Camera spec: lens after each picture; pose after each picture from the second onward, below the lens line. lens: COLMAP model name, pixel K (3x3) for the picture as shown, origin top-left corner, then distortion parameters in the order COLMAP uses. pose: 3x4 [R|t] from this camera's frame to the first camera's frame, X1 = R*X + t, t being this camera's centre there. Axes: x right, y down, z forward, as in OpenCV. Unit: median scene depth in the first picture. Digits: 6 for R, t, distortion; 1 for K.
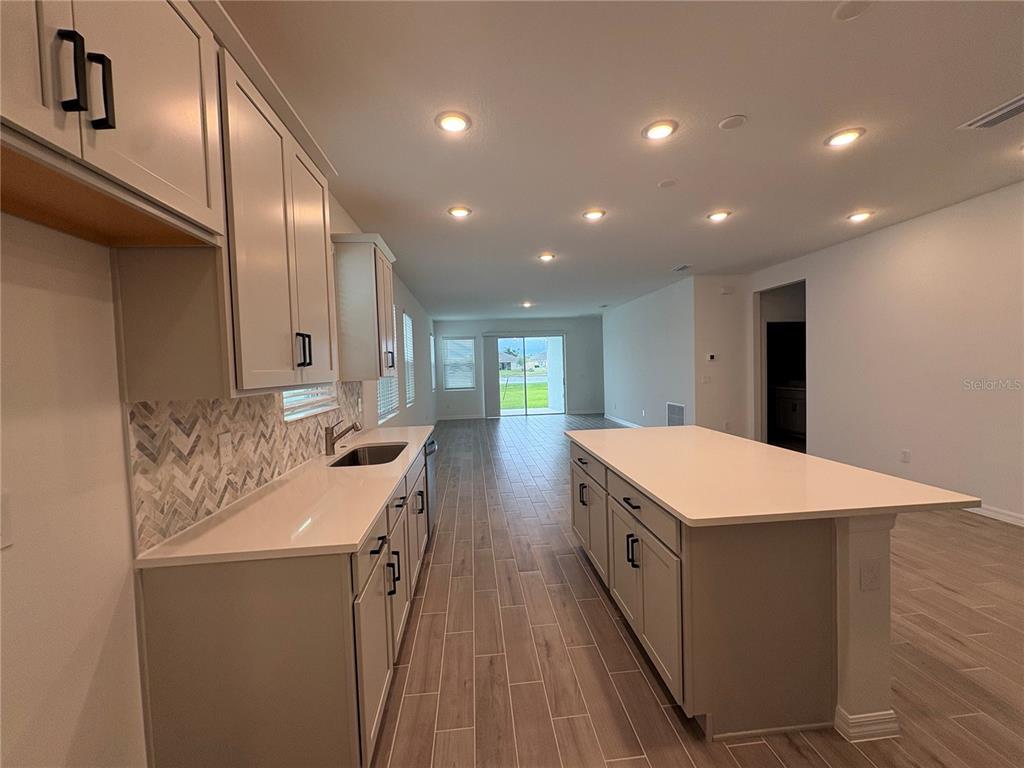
lens RADIAL K [[408.1, 0, 512.0], [0, 408.1, 384.0], [0, 0, 1]] dist [0.000624, -0.000199]
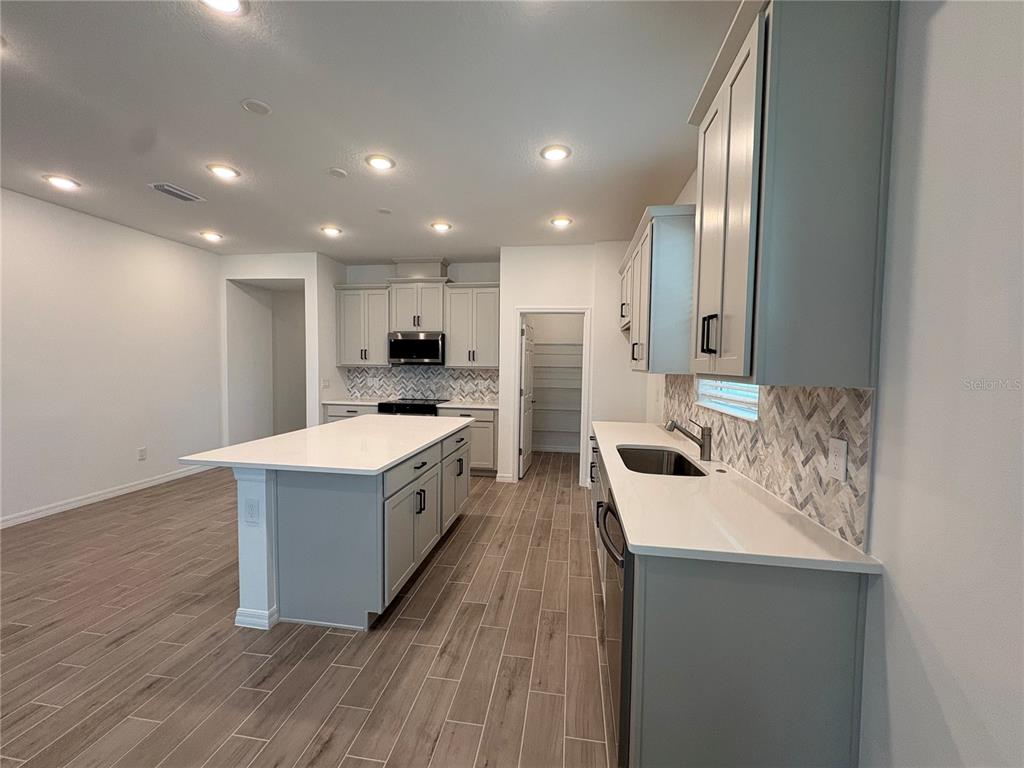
lens RADIAL K [[408.1, 0, 512.0], [0, 408.1, 384.0], [0, 0, 1]] dist [0.000624, -0.000199]
pose [[-0.968696, 0.005972, 0.248177, -0.358126], [0.026581, 0.996459, 0.079774, -0.085514], [-0.246822, 0.083873, -0.965424, 2.571530]]
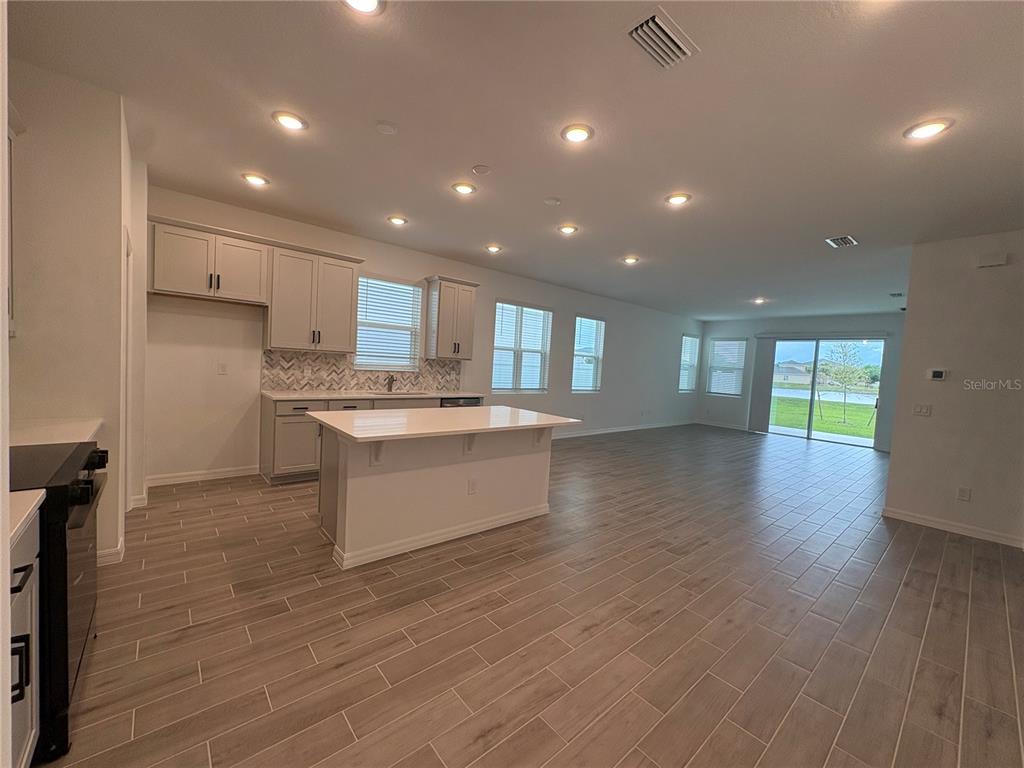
lens RADIAL K [[408.1, 0, 512.0], [0, 408.1, 384.0], [0, 0, 1]] dist [0.000624, -0.000199]
pose [[0.571710, 0.106917, -0.813460, 2.069445], [-0.109099, 0.992575, 0.053783, -0.051653], [0.813170, 0.057999, 0.579129, 0.431417]]
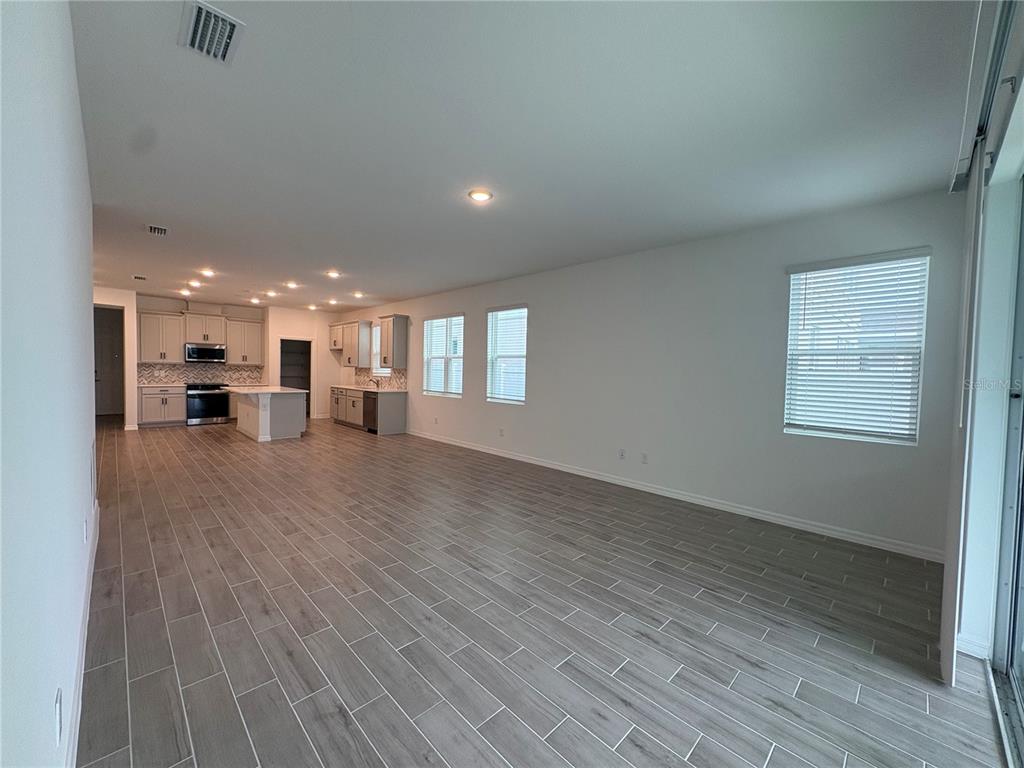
lens RADIAL K [[408.1, 0, 512.0], [0, 408.1, 384.0], [0, 0, 1]] dist [0.000624, -0.000199]
pose [[-0.779550, 0.035610, -0.625327, 1.164123], [-0.023047, 0.996076, 0.085453, -0.255292], [0.625916, 0.081027, -0.775670, 6.030972]]
